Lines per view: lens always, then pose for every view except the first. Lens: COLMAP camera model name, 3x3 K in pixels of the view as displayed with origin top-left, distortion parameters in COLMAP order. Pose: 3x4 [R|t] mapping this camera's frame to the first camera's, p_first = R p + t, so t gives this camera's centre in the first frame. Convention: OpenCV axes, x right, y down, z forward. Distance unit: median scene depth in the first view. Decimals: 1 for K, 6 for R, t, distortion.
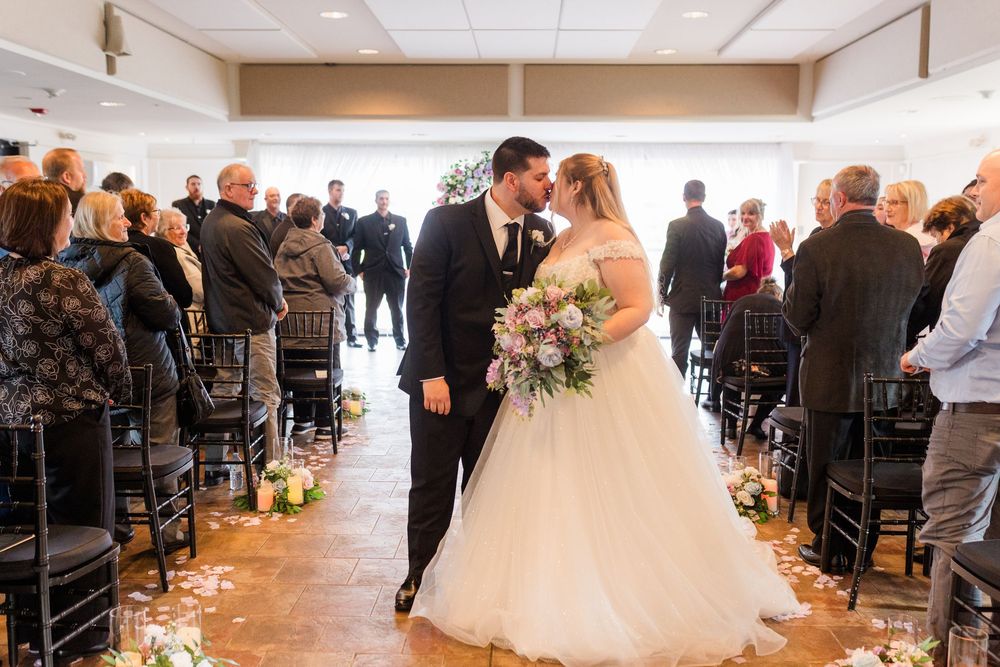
lens RADIAL K [[979.7, 0, 500.0], [0, 979.7, 333.5], [0, 0, 1]] dist [0.004165, -0.013679]
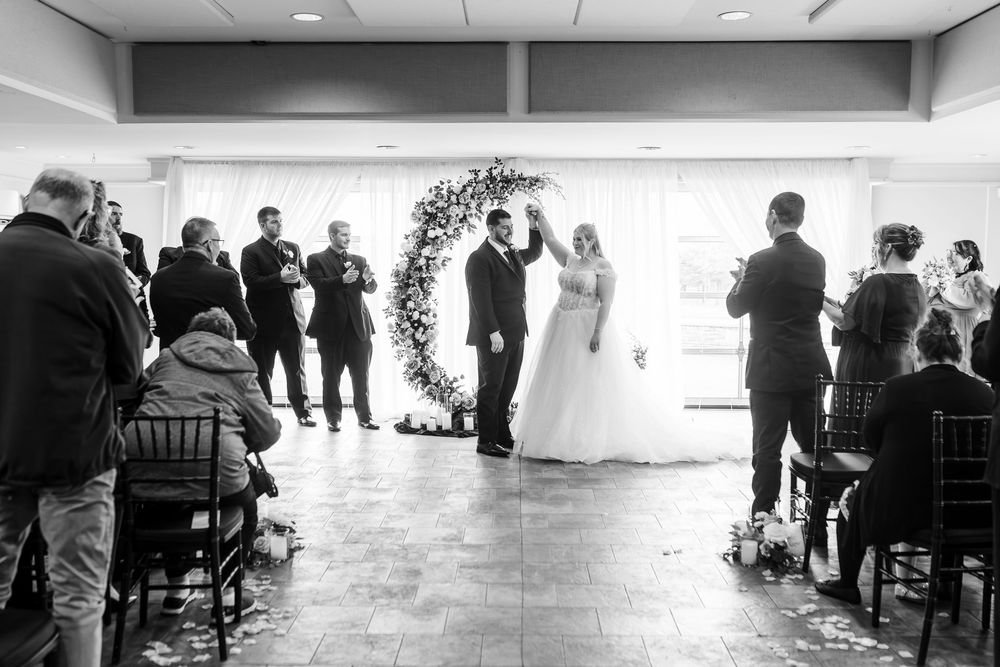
lens RADIAL K [[990.9, 0, 498.9], [0, 990.9, 338.1], [0, 0, 1]] dist [0.005869, -0.012949]
pose [[0.999891, -0.005476, 0.013703, -0.008348], [0.005974, 0.999313, -0.036588, -0.030956], [-0.013493, 0.036665, 0.999237, 0.278069]]
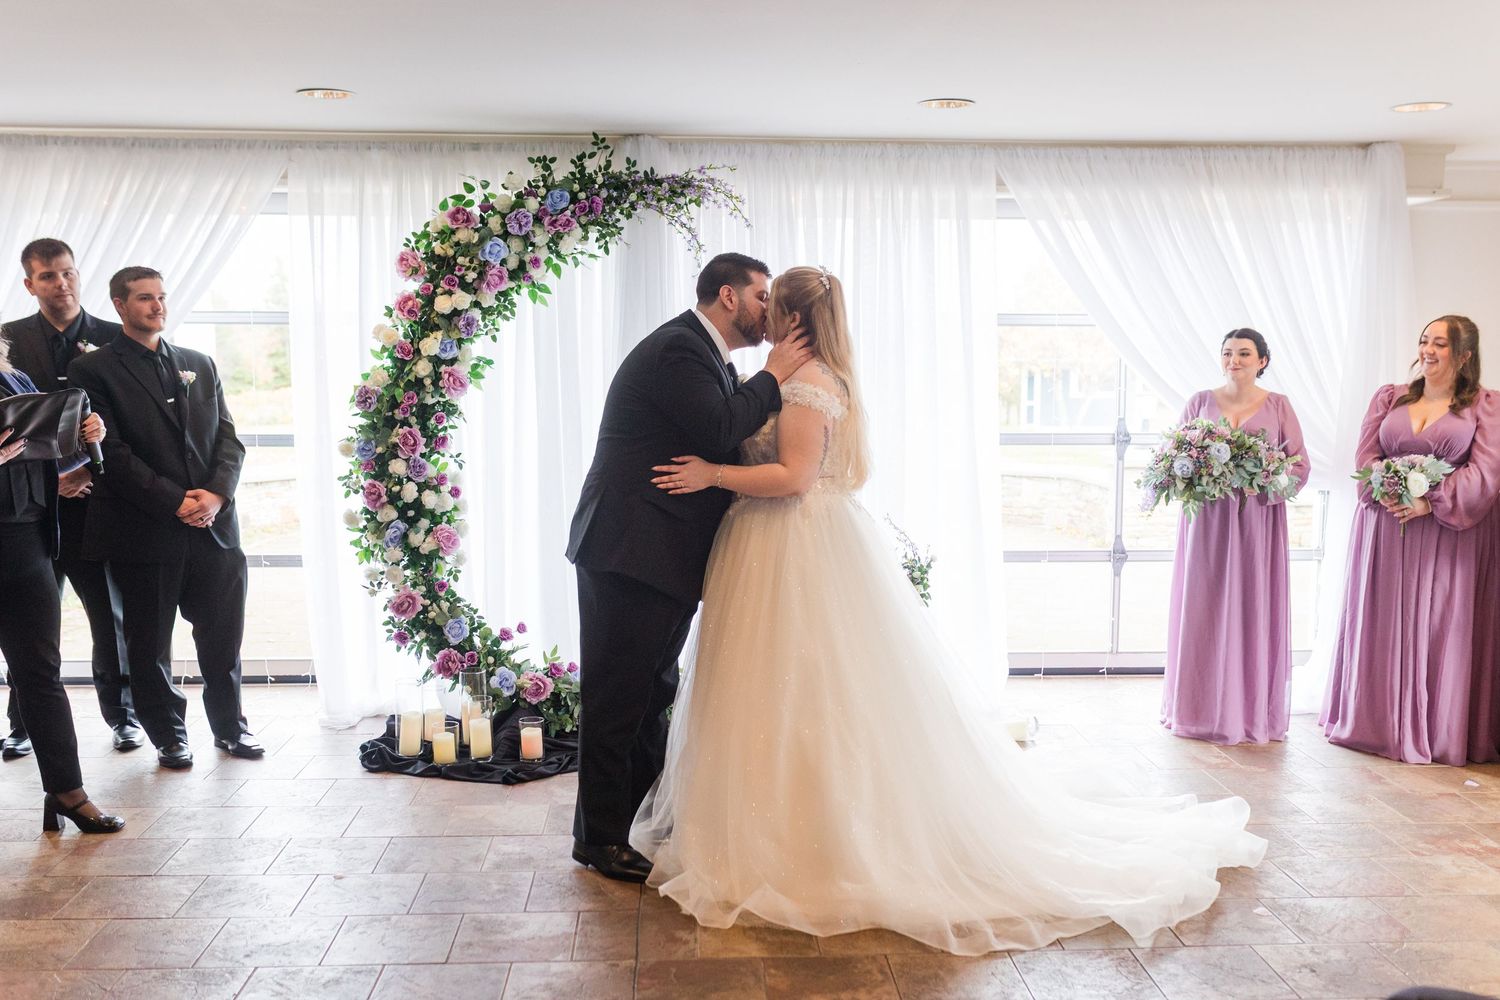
lens RADIAL K [[1432.8, 0, 750.0], [0, 1432.8, 500.0], [0, 0, 1]] dist [0.004661, -0.012592]
pose [[0.996484, -0.012371, 0.082863, 0.017477], [0.013558, 0.999813, -0.013779, -0.075165], [-0.082677, 0.014854, 0.996466, 0.624780]]
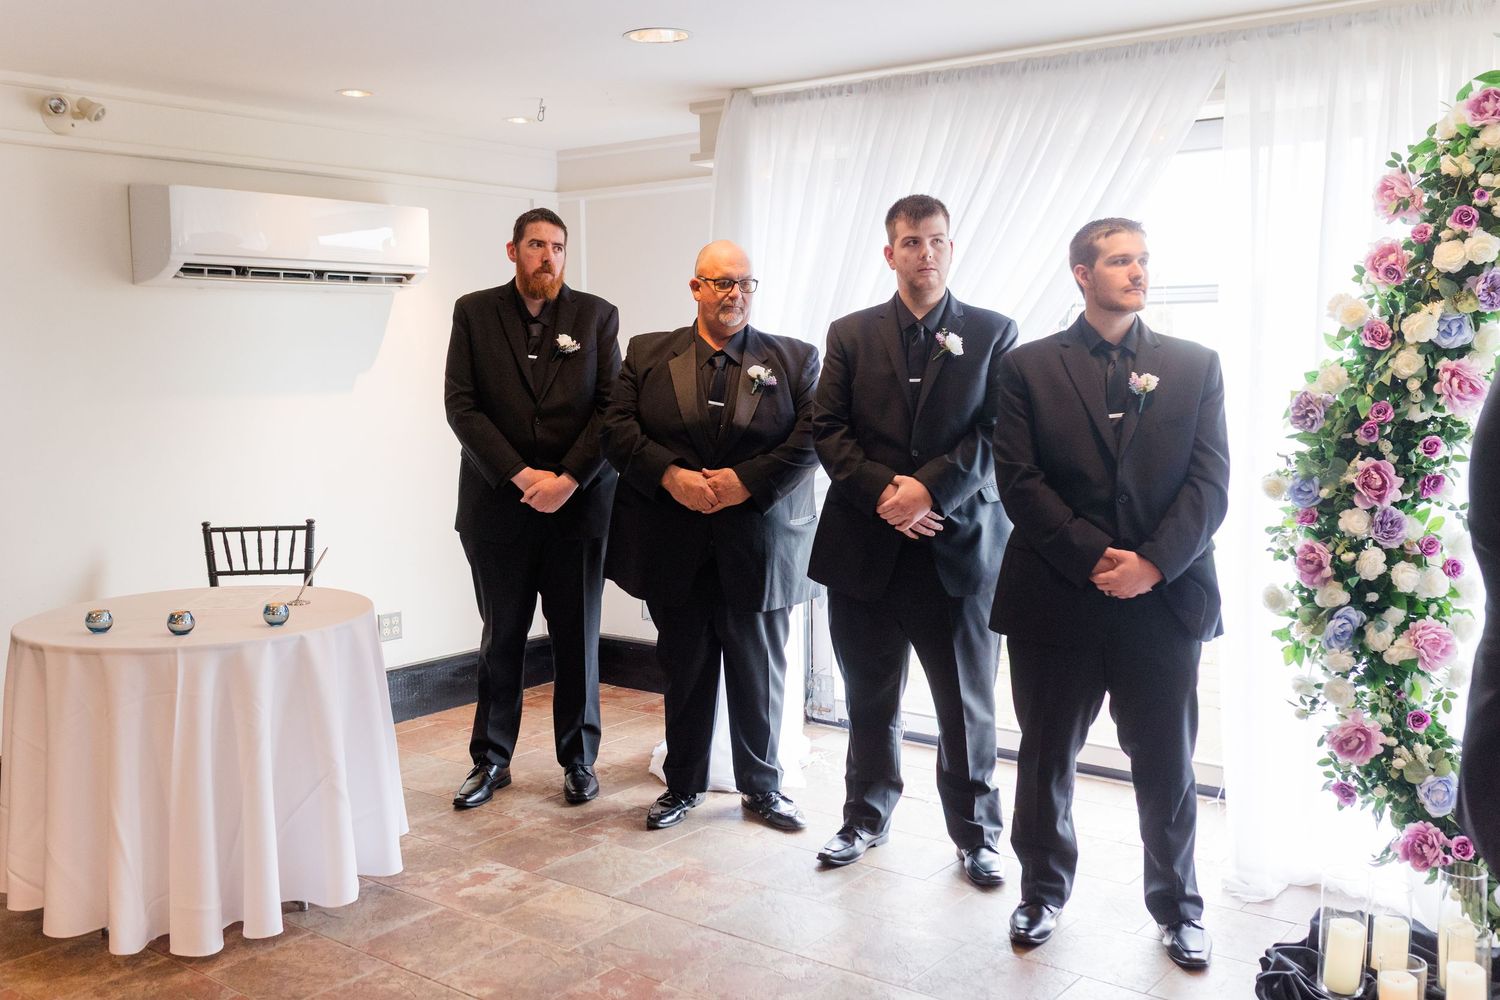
lens RADIAL K [[1407.1, 0, 750.0], [0, 1407.1, 500.0], [0, 0, 1]] dist [0.002652, -0.010795]
pose [[0.807296, 0.046239, -0.588332, 0.009003], [-0.051647, 0.998636, 0.007617, -0.099876], [0.587882, 0.024237, 0.808583, 0.846654]]
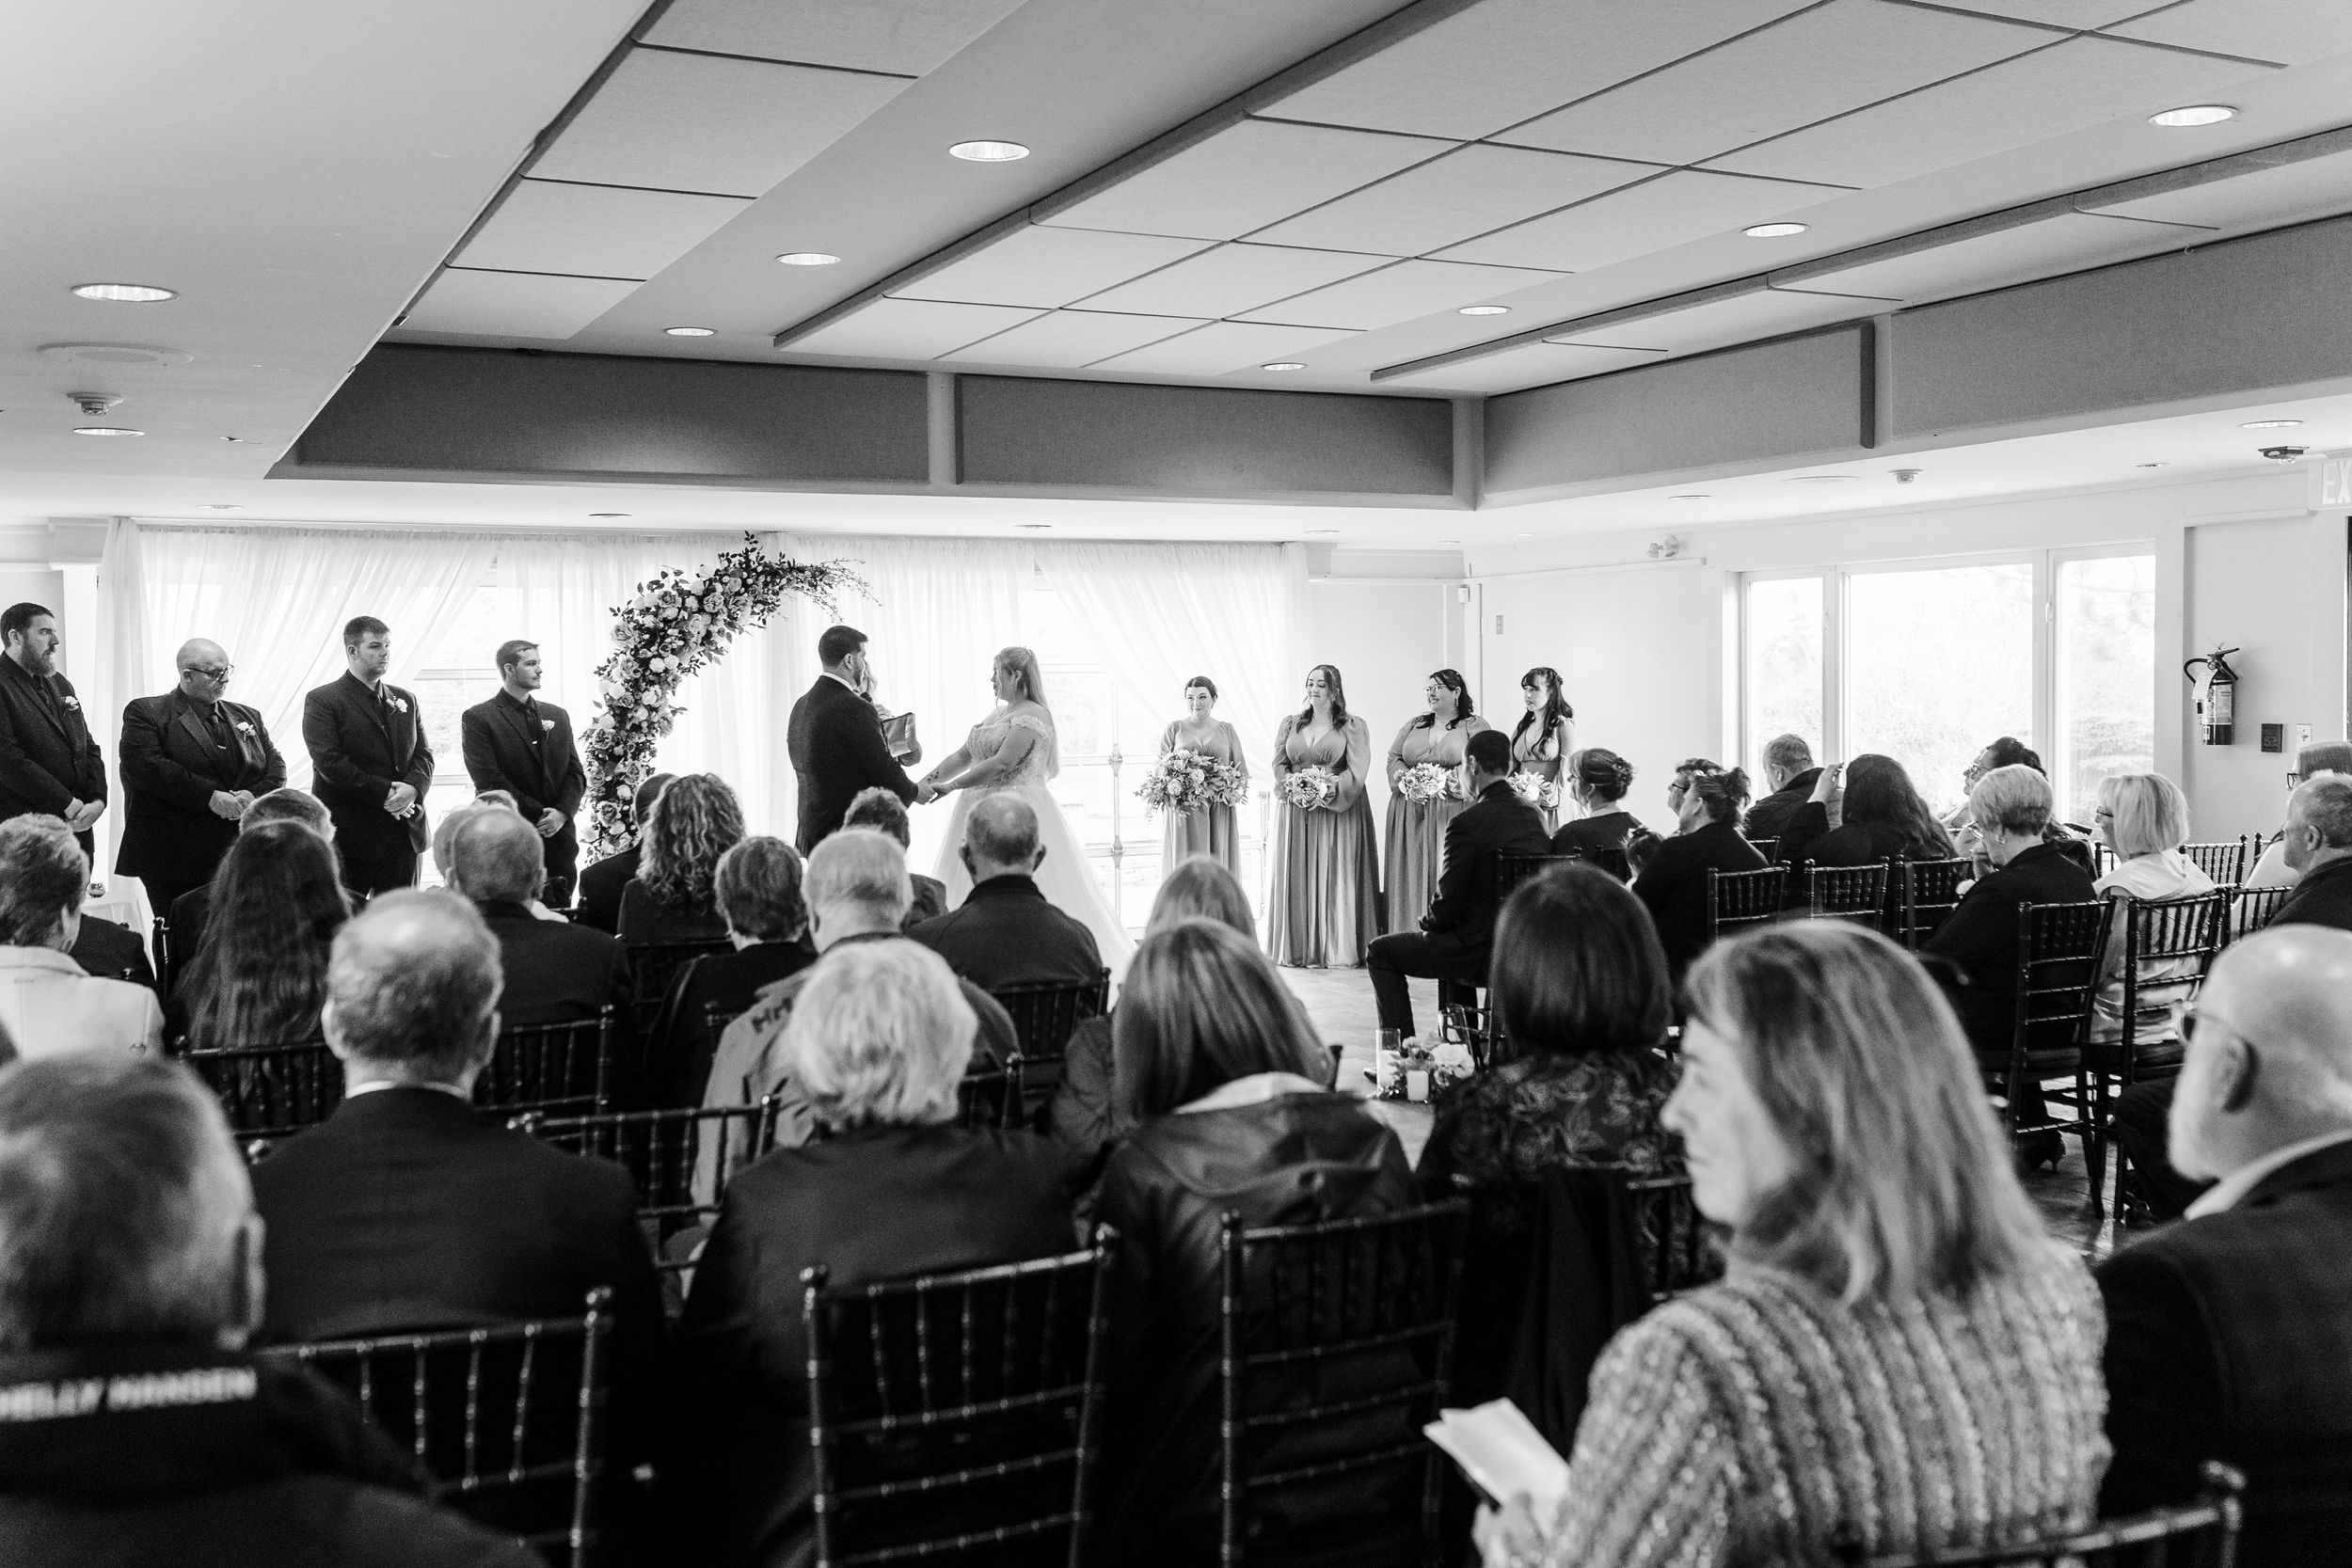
lens RADIAL K [[2206.0, 0, 1176.0], [0, 2206.0, 784.0], [0, 0, 1]] dist [0.002652, -0.010795]
pose [[0.880885, -0.038636, 0.471751, -0.382200], [0.072946, 0.995837, -0.054652, -0.016153], [-0.467675, 0.082555, 0.880037, 0.045240]]
